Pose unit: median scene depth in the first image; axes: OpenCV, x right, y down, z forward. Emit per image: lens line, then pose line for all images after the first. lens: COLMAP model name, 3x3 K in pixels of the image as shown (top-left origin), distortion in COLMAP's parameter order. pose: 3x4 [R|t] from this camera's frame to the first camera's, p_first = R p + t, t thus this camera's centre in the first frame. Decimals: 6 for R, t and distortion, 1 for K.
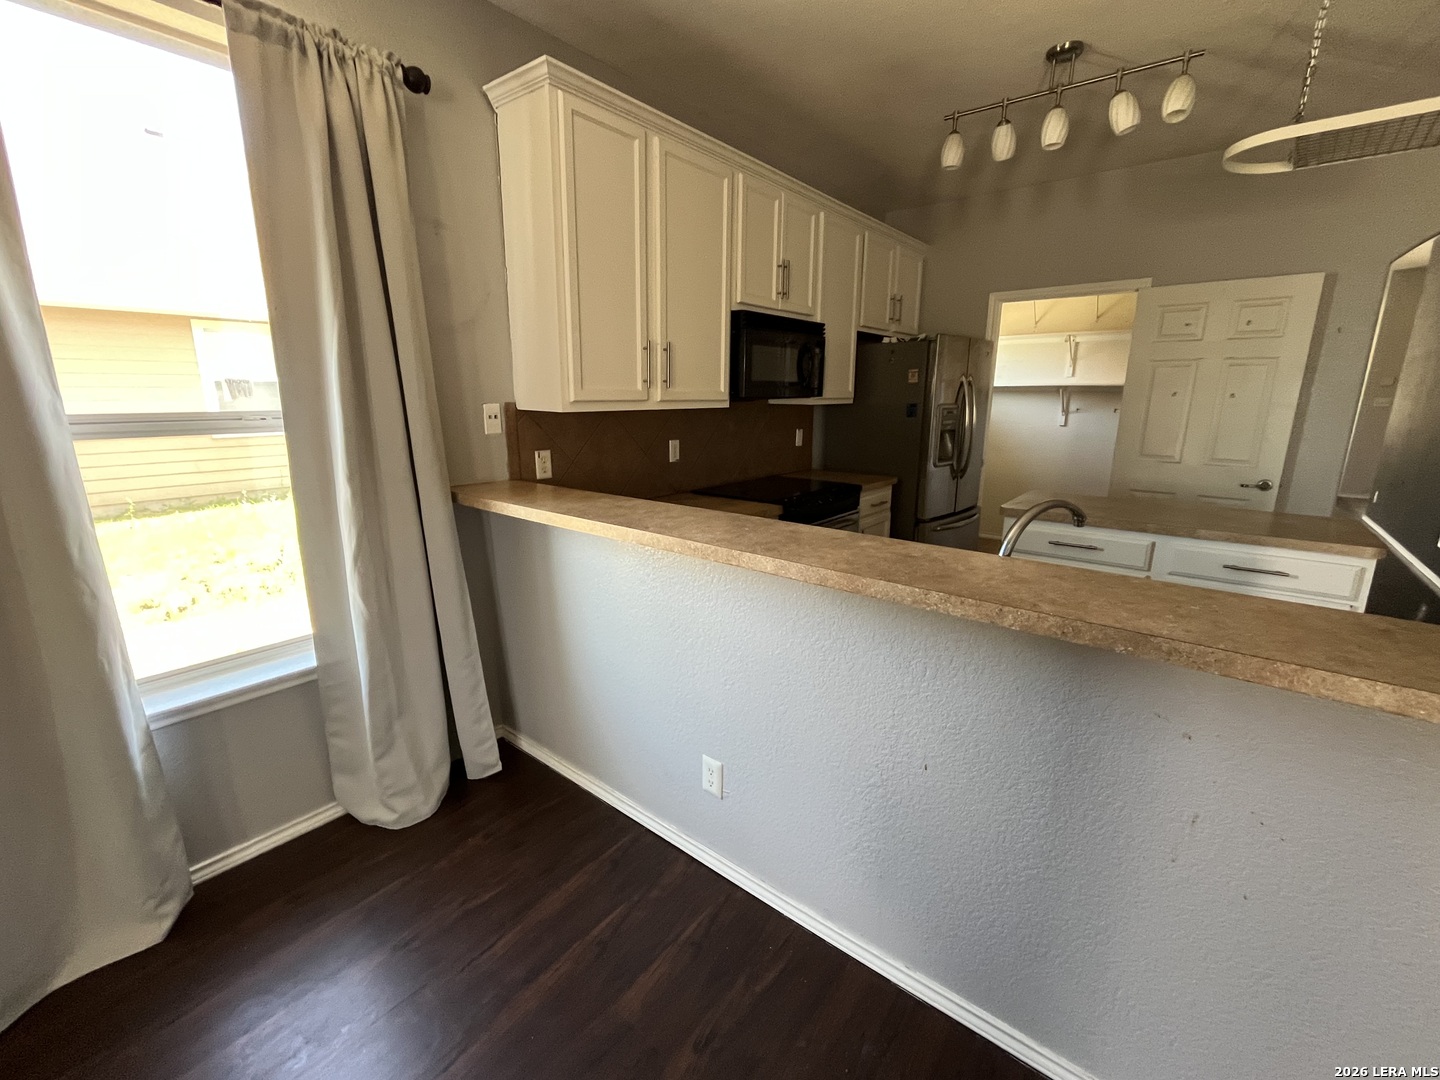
lens RADIAL K [[596.5, 0, 704.1], [0, 596.5, 535.6], [0, 0, 1]] dist [-0.002388, -0.000872]
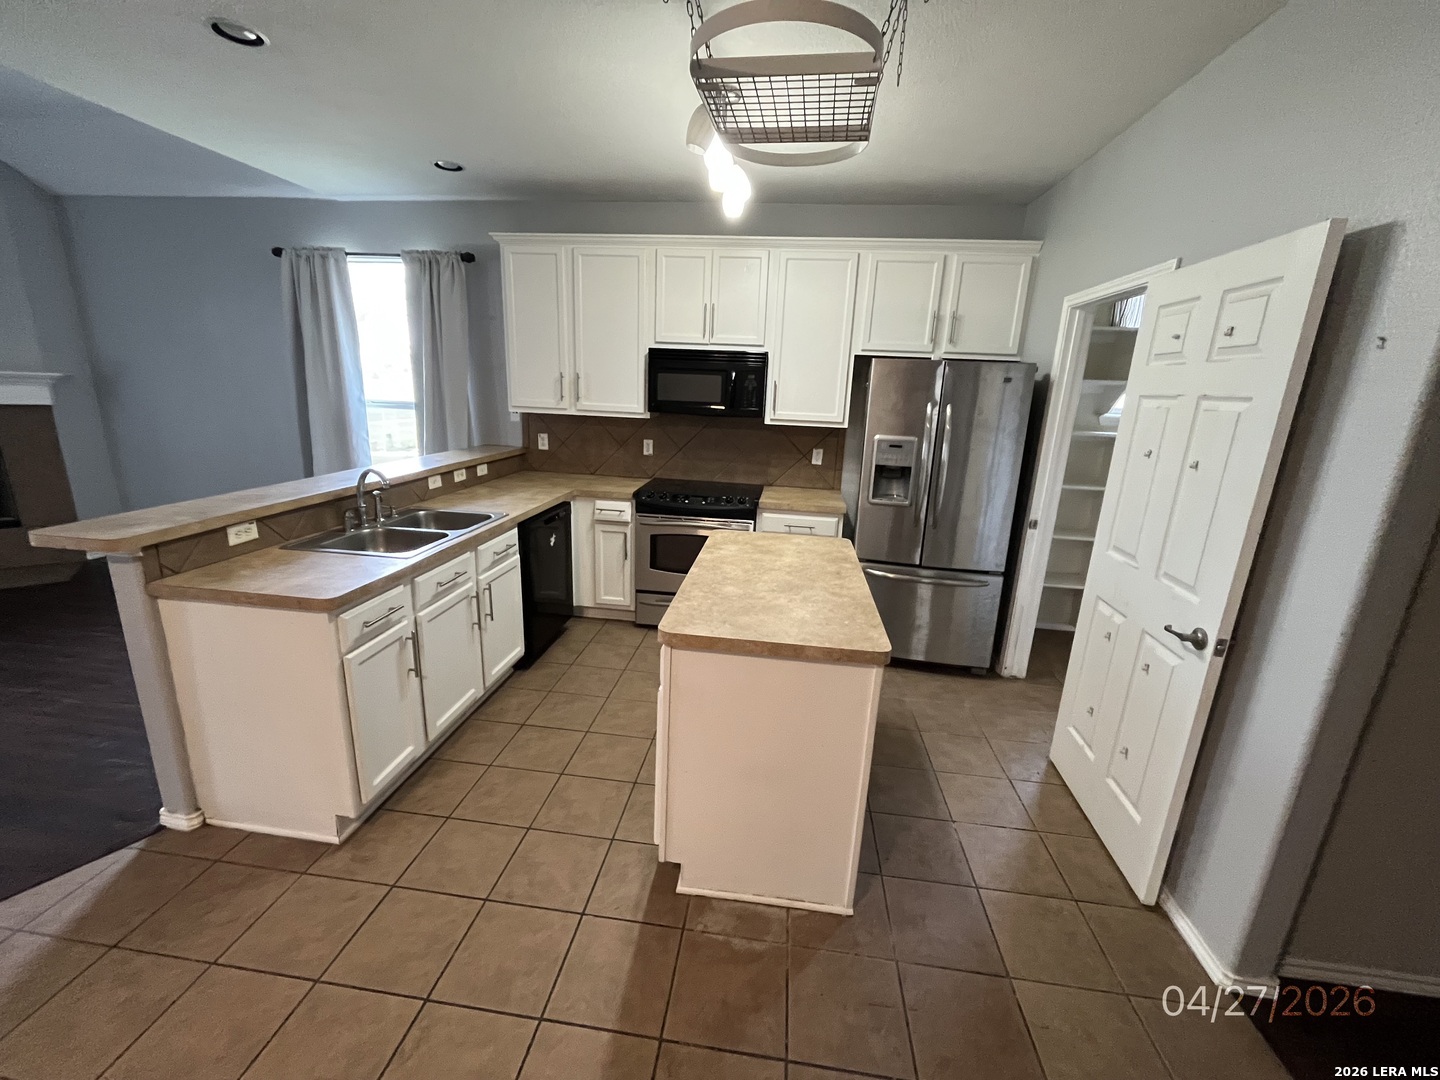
lens RADIAL K [[596.5, 0, 720.9], [0, 596.5, 531.0], [0, 0, 1]] dist [-0.002388, -0.000872]
pose [[0.536314, 0.222985, -0.814030, 1.584739], [-0.235251, 0.965741, 0.109550, -0.190051], [0.810571, 0.132748, 0.570398, 0.487236]]
